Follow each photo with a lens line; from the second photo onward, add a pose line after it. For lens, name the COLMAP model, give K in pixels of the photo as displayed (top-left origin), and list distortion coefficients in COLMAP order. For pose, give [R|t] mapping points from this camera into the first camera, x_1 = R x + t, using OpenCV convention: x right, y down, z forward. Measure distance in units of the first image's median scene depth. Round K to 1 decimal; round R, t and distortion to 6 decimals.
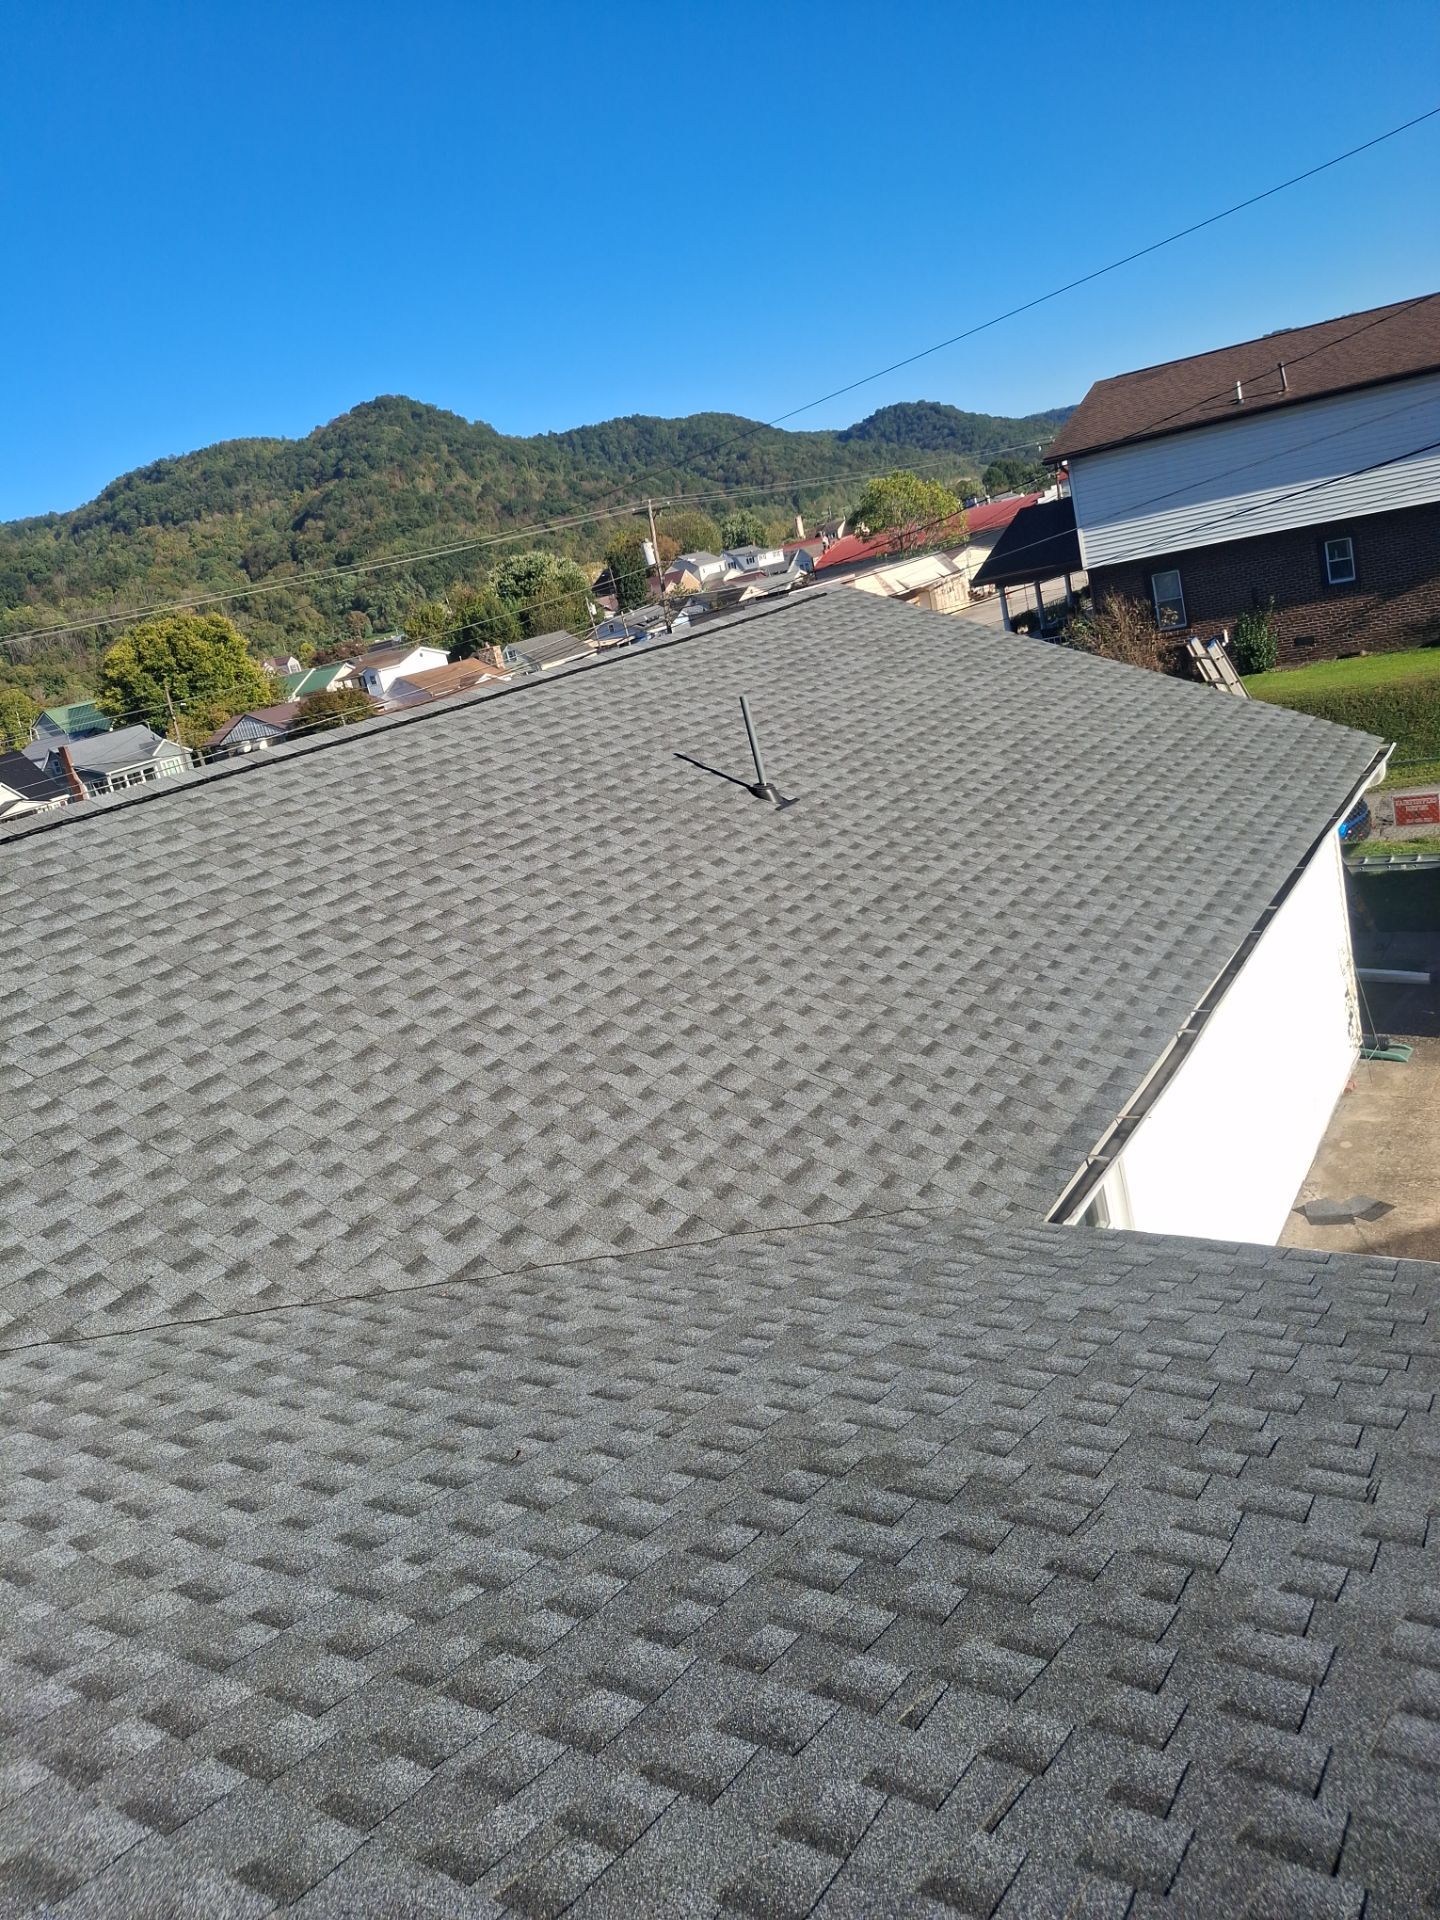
lens RADIAL K [[1435.4, 0, 698.3], [0, 1435.4, 948.2], [0, 0, 1]] dist [0.140360, -0.353074]
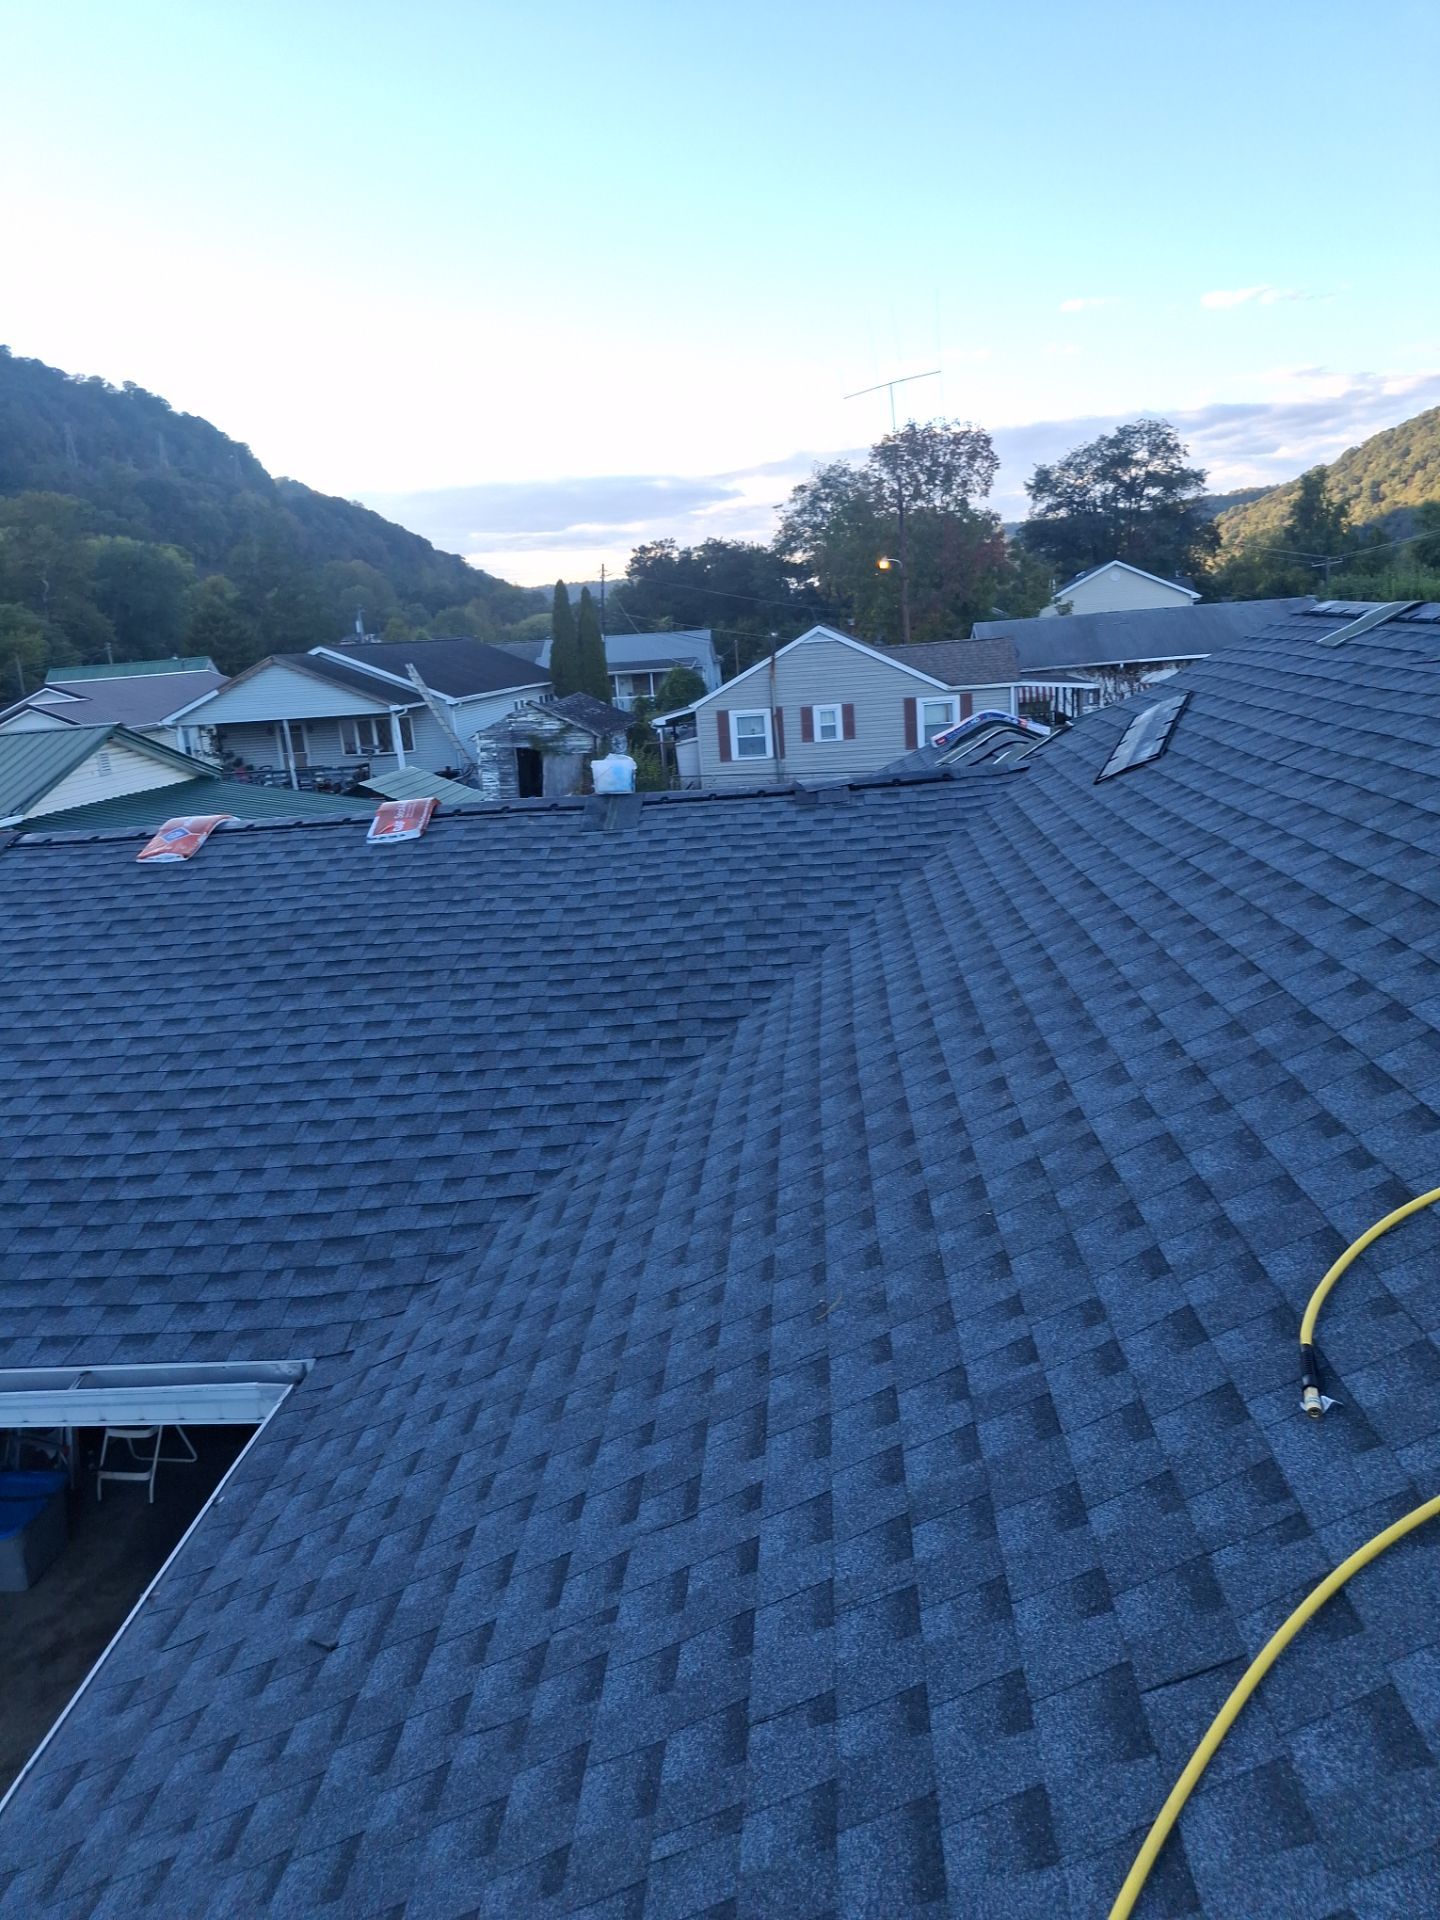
lens RADIAL K [[1435.4, 0, 698.3], [0, 1435.4, 948.2], [0, 0, 1]] dist [0.140360, -0.353074]
pose [[-0.843516, 0.378903, -0.380675, 0.215618], [0.137874, 0.837758, 0.528349, -0.347054], [0.519106, 0.393186, -0.758903, 1.296005]]
